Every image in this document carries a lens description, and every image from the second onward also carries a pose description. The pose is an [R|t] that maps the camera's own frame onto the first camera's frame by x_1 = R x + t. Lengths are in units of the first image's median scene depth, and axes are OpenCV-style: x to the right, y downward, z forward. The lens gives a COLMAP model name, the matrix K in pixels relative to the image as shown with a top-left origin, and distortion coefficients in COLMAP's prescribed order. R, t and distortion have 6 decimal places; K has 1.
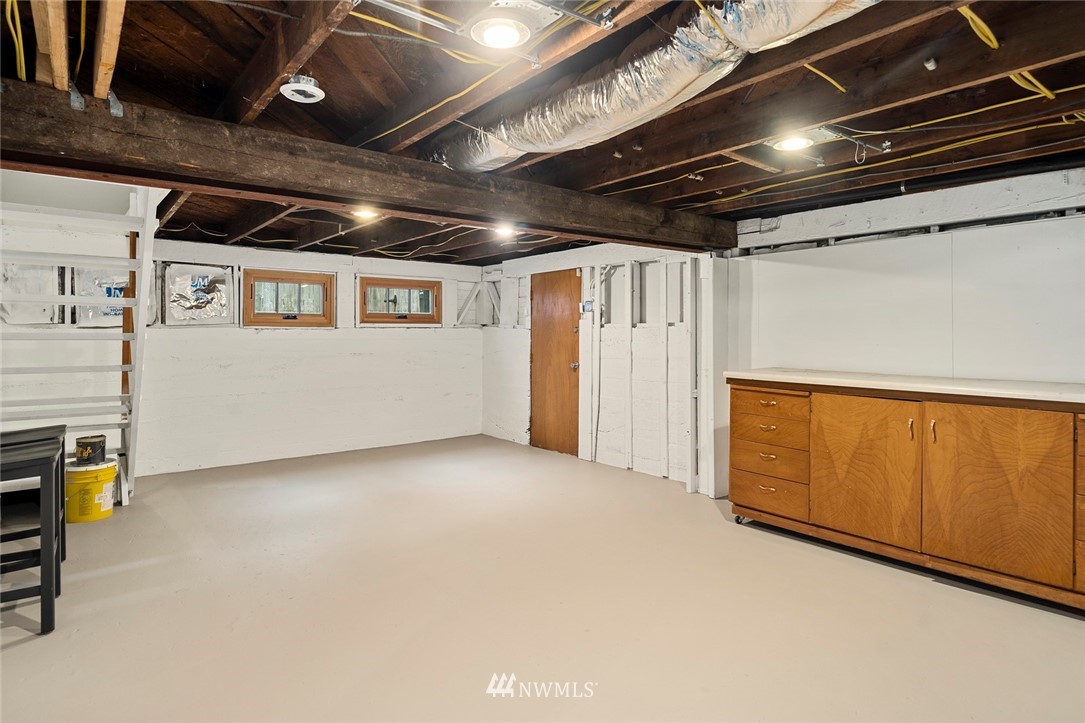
lens RADIAL K [[586.5, 0, 546.5], [0, 586.5, 331.7], [0, 0, 1]] dist [0.007040, 0.001264]
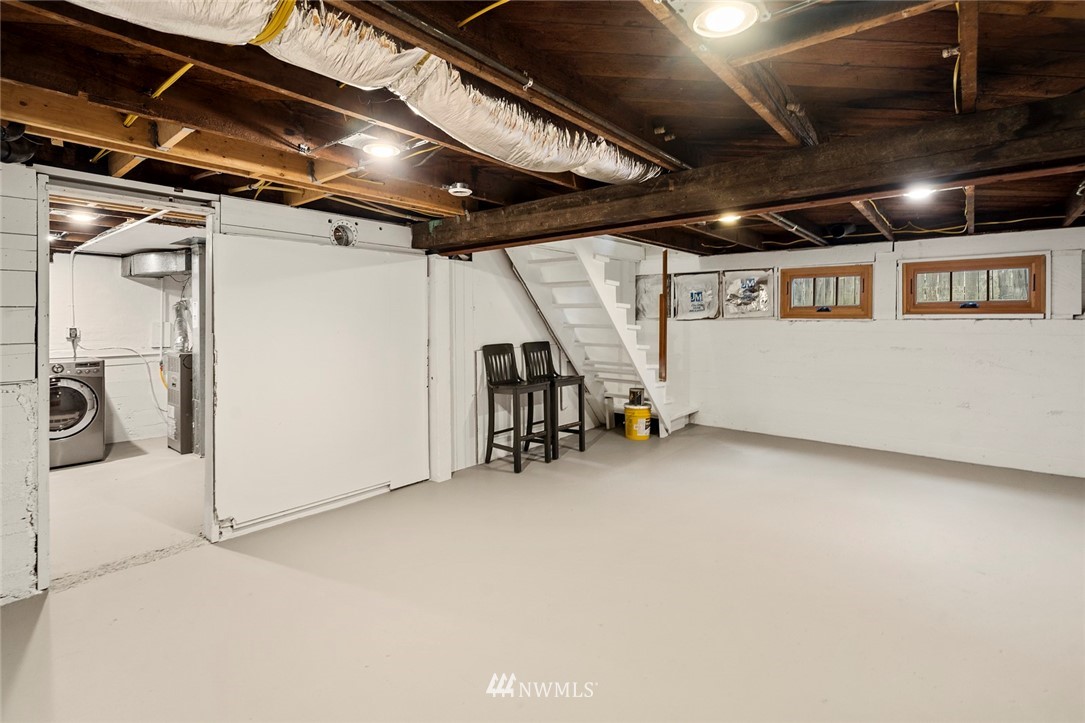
lens RADIAL K [[516.6, 0, 548.6], [0, 516.6, 316.3], [0, 0, 1]] dist [0.005048, 0.002676]
pose [[0.201688, -0.003450, -0.979444, 0.433464], [0.000320, 0.999994, -0.003456, -0.010764], [0.979450, 0.000383, 0.201688, 0.360168]]
